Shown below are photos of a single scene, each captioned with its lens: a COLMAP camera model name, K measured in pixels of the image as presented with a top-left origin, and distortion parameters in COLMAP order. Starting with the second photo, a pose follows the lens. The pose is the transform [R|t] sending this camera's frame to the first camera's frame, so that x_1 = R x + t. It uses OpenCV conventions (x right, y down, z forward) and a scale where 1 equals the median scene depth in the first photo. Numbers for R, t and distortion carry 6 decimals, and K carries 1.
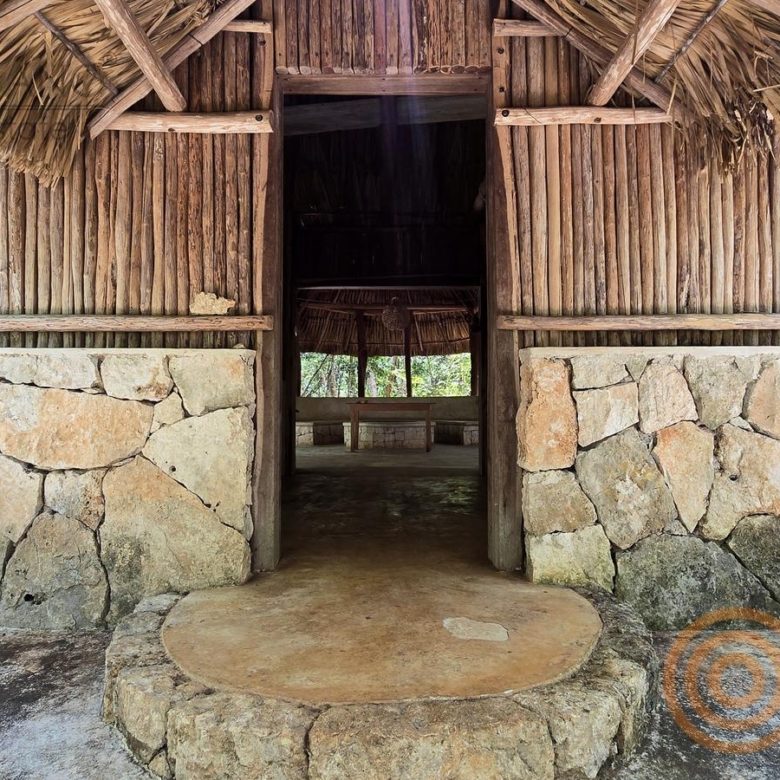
lens RADIAL K [[588.3, 0, 388.6], [0, 588.3, 390.9], [0, 0, 1]] dist [0.001686, -0.000161]
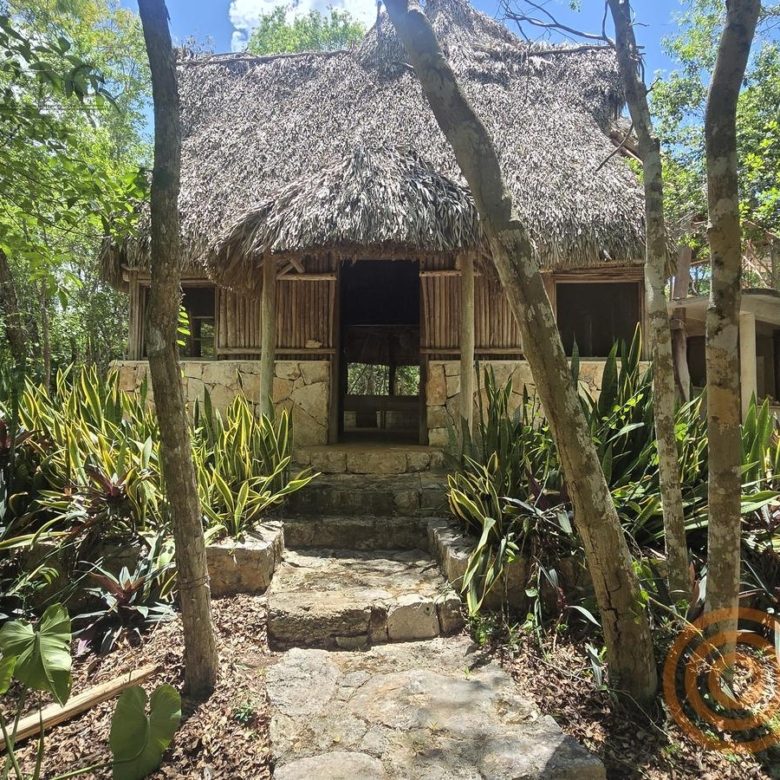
lens RADIAL K [[588.3, 0, 390.8], [0, 588.3, 389.7], [0, 0, 1]] dist [0.001686, -0.000161]
pose [[0.997063, 0.006961, -0.076268, 0.255840], [-0.008540, 0.999755, -0.020403, 0.112072], [0.076108, 0.020994, 0.996879, -1.639472]]
